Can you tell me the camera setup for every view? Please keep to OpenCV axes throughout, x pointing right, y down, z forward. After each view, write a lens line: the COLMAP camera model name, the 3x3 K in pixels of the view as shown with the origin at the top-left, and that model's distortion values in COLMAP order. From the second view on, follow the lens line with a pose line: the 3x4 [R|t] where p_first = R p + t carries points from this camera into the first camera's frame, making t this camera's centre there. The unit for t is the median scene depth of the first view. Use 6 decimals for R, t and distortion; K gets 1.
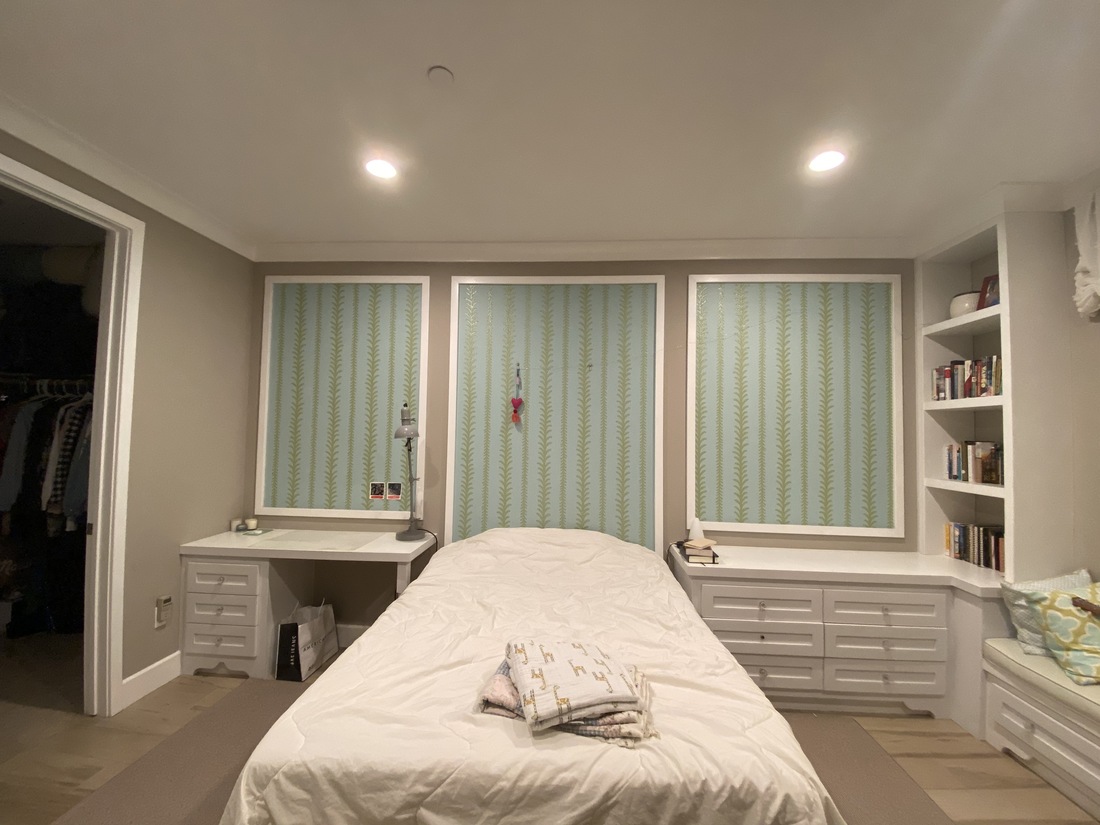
lens RADIAL K [[449.9, 0, 543.7], [0, 449.9, 403.2], [0, 0, 1]] dist [0.001563, -0.012079]
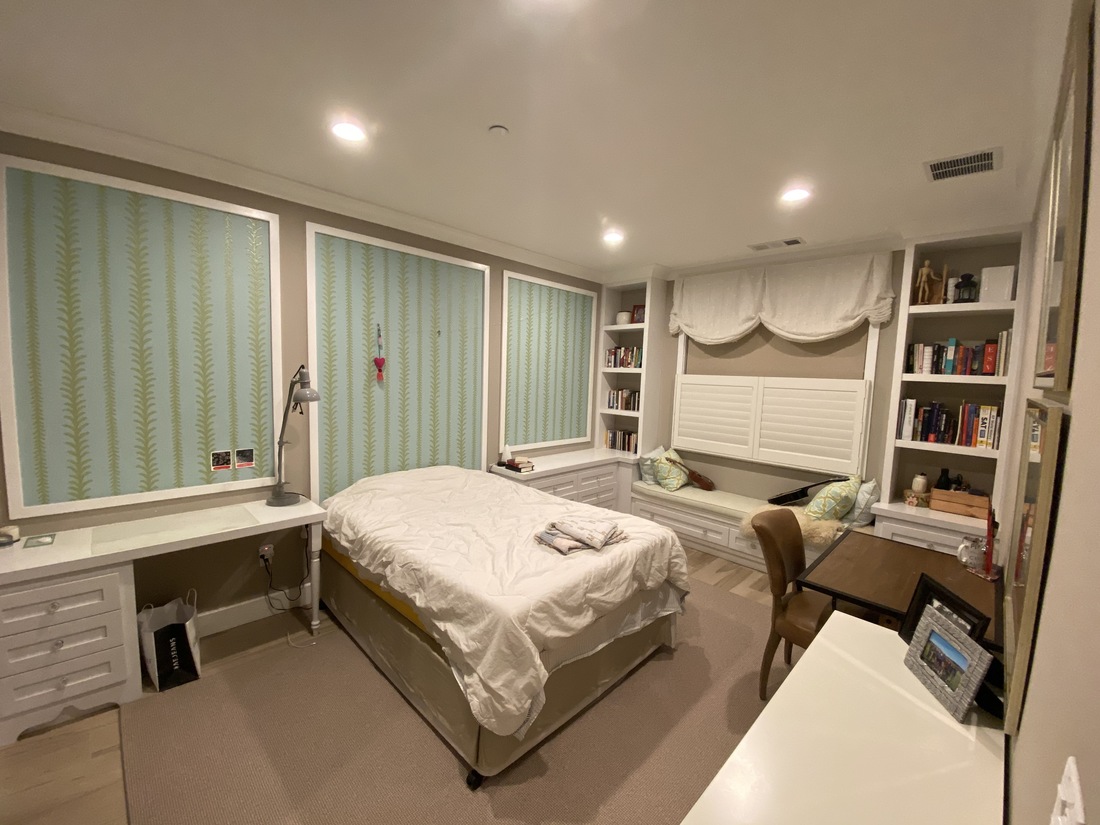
lens RADIAL K [[449.9, 0, 550.1], [0, 449.9, 409.2], [0, 0, 1]] dist [0.001563, -0.012079]
pose [[0.642537, -0.063010, 0.763660, -0.740058], [-0.067268, 0.988127, 0.138129, -0.077957], [-0.763297, -0.140123, 0.630669, -0.020372]]
